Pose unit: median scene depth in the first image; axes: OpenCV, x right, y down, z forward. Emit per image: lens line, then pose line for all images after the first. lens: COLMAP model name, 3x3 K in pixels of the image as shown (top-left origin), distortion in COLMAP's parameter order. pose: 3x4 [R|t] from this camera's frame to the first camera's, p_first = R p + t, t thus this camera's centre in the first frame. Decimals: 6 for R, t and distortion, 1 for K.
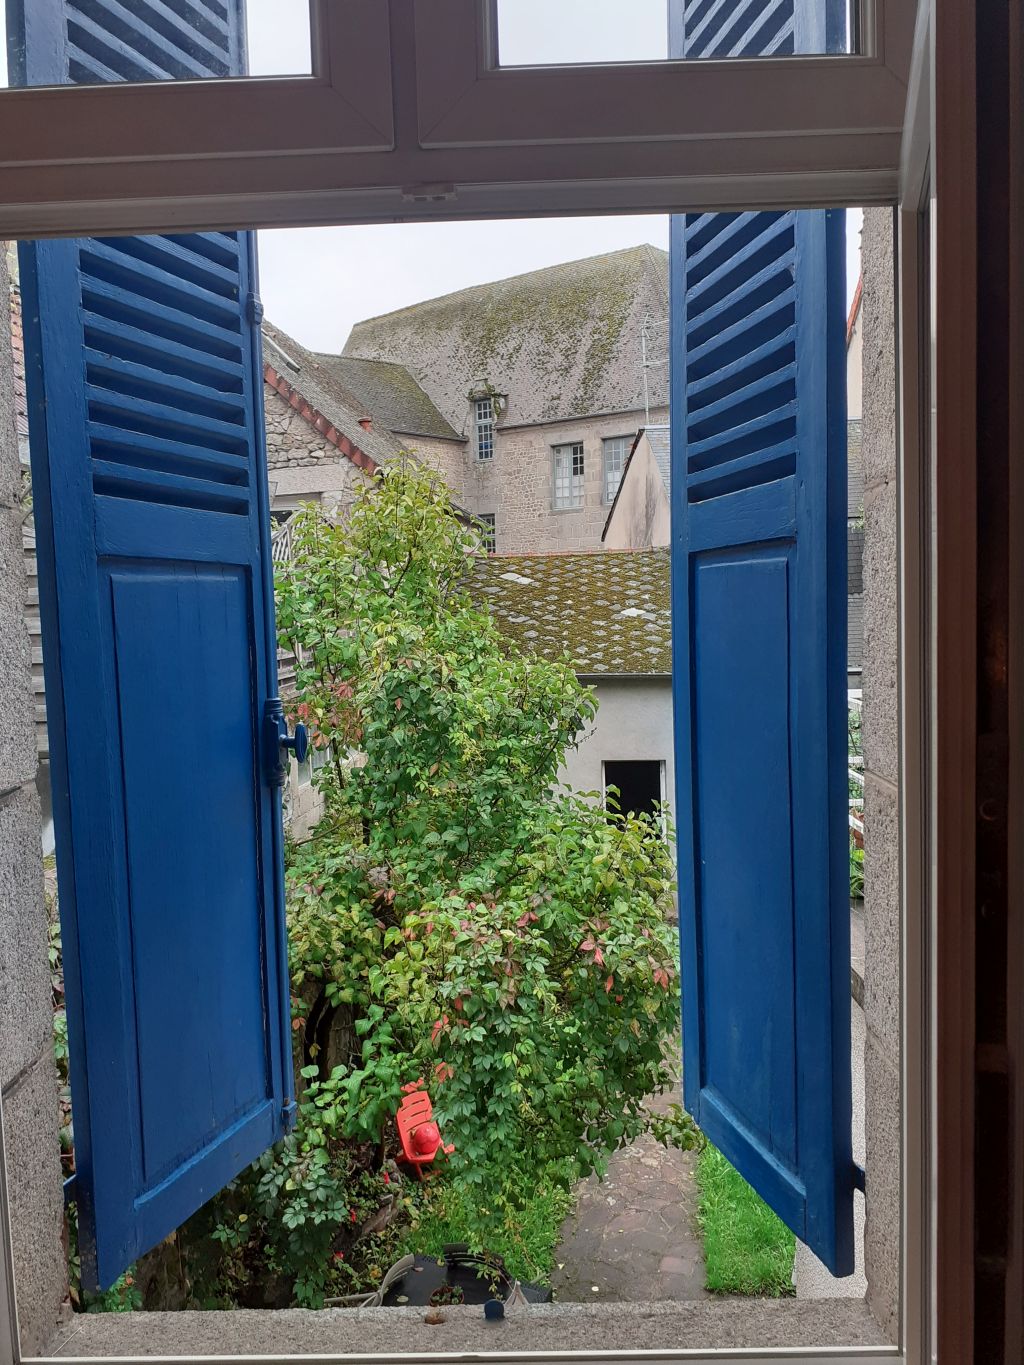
lens RADIAL K [[1068.9, 0, 512.0], [0, 1068.9, 682.5], [0, 0, 1]] dist [0.109397, 0.000195]
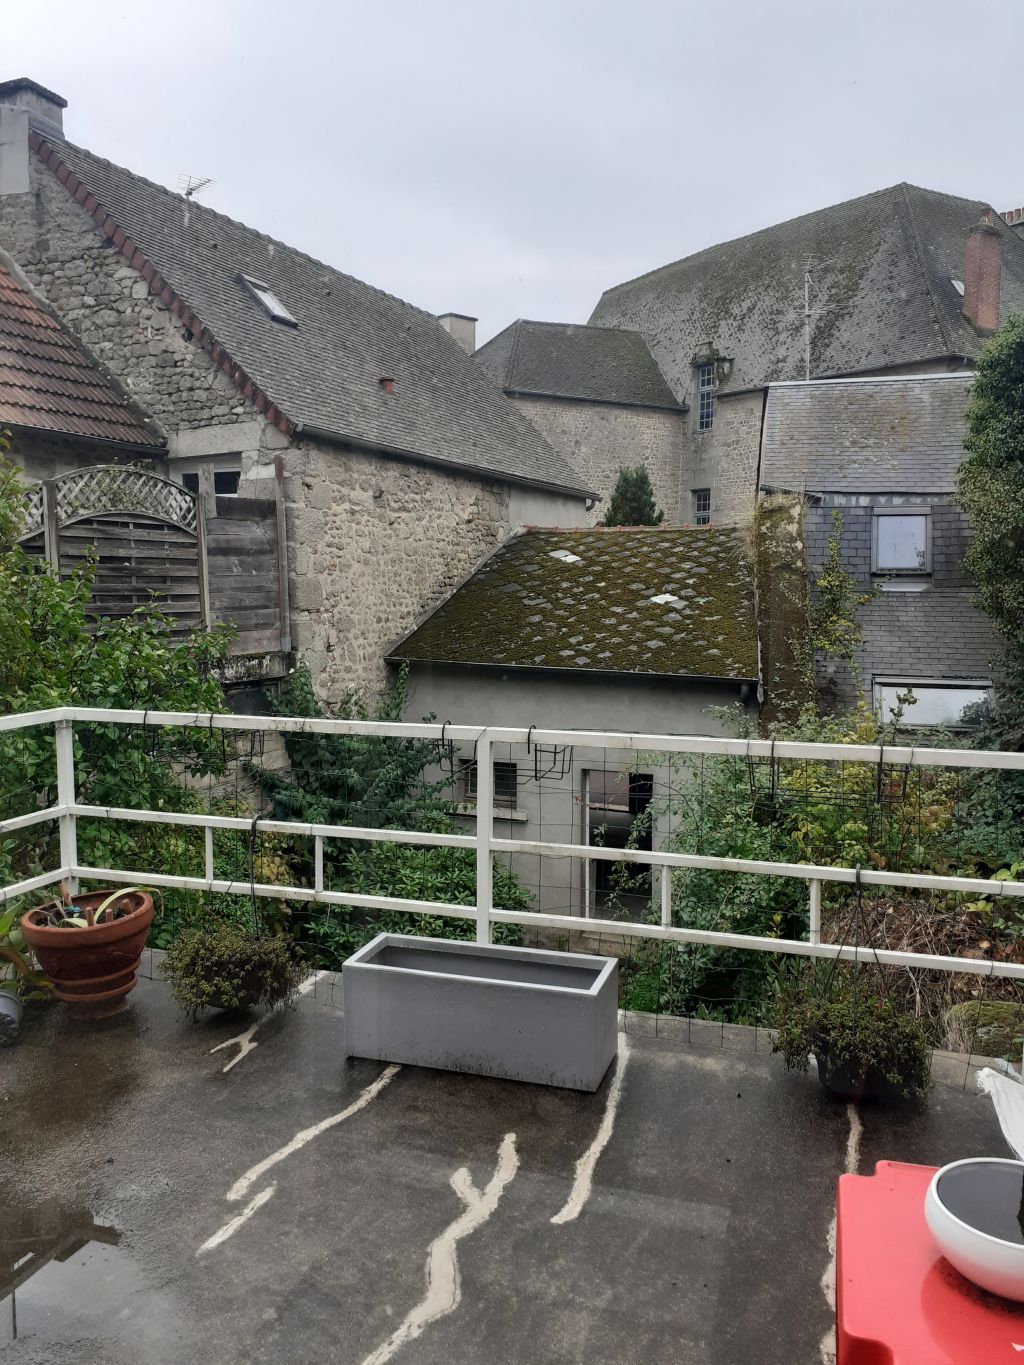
lens RADIAL K [[1102.1, 0, 512.0], [0, 1102.1, 682.5], [0, 0, 1]] dist [0.009993, 0.001988]
pose [[0.955476, 0.059548, -0.288999, 0.104063], [-0.055514, 0.998212, 0.022142, -0.005019], [0.289801, -0.005113, 0.957073, 0.055169]]
